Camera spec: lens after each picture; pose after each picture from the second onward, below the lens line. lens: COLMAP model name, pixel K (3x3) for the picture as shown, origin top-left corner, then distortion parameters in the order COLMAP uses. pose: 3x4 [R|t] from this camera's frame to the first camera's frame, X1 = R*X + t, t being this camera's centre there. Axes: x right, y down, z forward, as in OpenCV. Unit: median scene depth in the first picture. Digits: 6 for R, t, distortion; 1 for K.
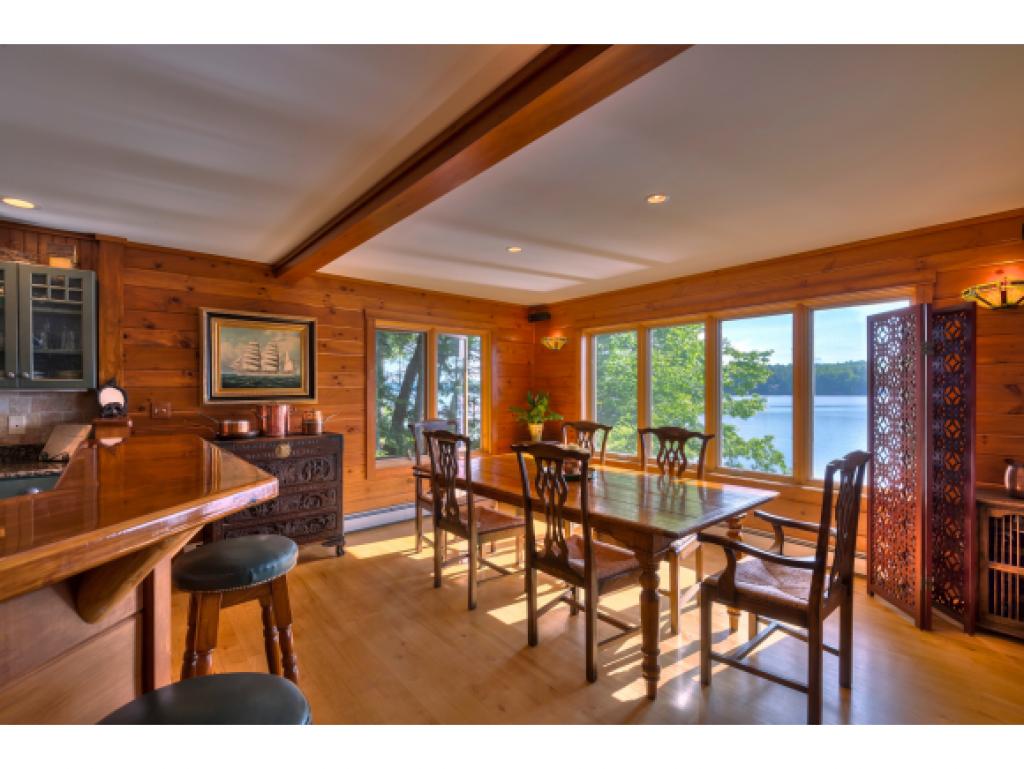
lens RADIAL K [[459.6, 0, 512.0], [0, 459.6, 384.5], [0, 0, 1]] dist [0.001817, 0.000220]
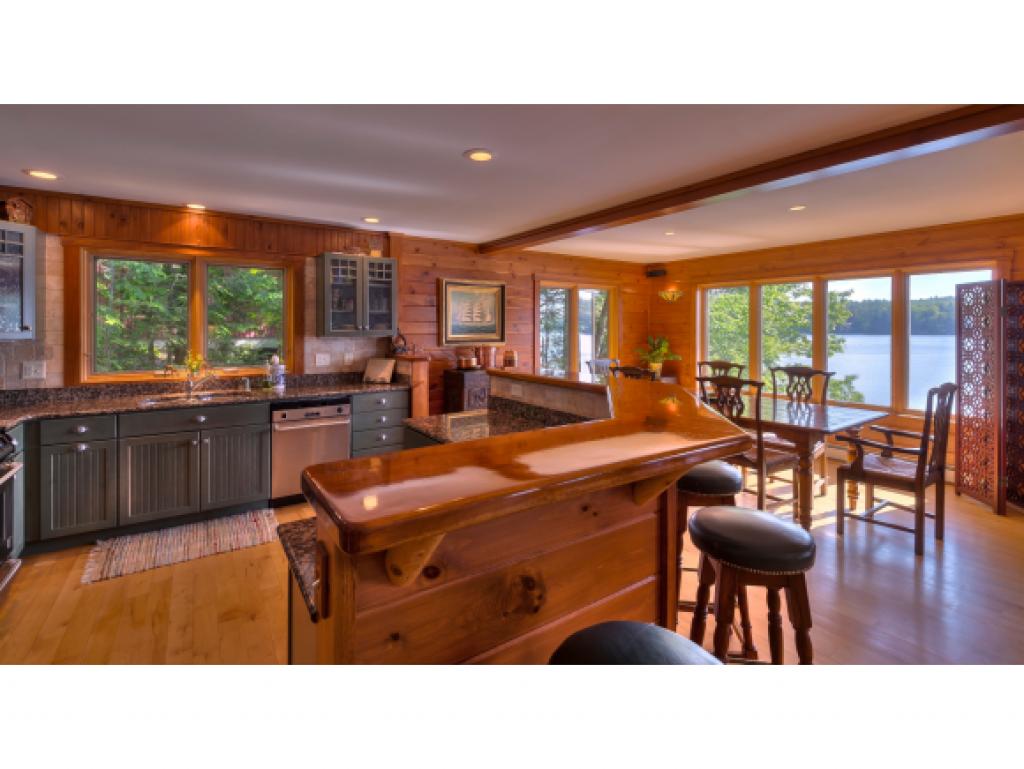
lens RADIAL K [[462.7, 0, 507.2], [0, 462.7, 321.9], [0, 0, 1]] dist [-0.001958, -0.001647]
pose [[0.993442, 0.002731, -0.114301, -0.321033], [-0.002638, 0.999996, 0.000965, -0.034295], [0.114304, -0.000657, 0.993446, -0.415454]]
